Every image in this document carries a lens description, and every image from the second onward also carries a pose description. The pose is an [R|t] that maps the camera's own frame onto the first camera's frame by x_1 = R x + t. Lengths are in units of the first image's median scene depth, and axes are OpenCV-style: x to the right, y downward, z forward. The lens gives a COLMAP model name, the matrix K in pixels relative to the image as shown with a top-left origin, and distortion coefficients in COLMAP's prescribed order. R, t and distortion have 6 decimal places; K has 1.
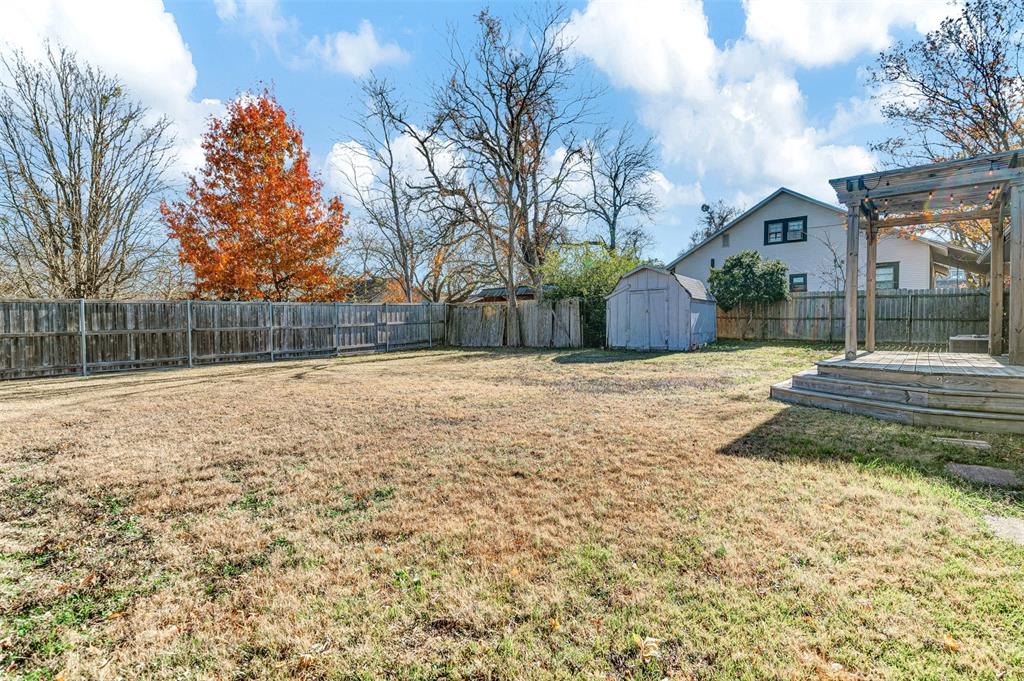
lens RADIAL K [[522.9, 0, 512.4], [0, 522.9, 339.1], [0, 0, 1]] dist [-0.002025, 0.000037]
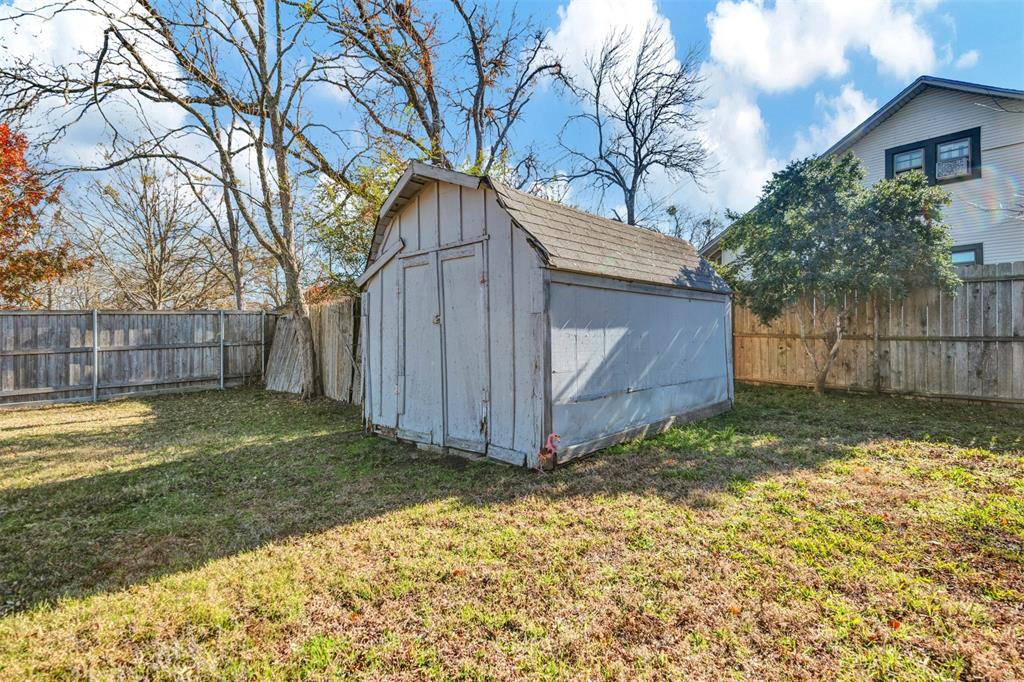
lens RADIAL K [[522.9, 0, 511.5], [0, 522.9, 338.5], [0, 0, 1]] dist [-0.002025, 0.000037]
pose [[0.981882, -0.003230, -0.189464, 0.275046], [-0.002120, 0.999605, -0.028031, -0.026024], [0.189479, 0.027925, 0.981488, 0.543204]]
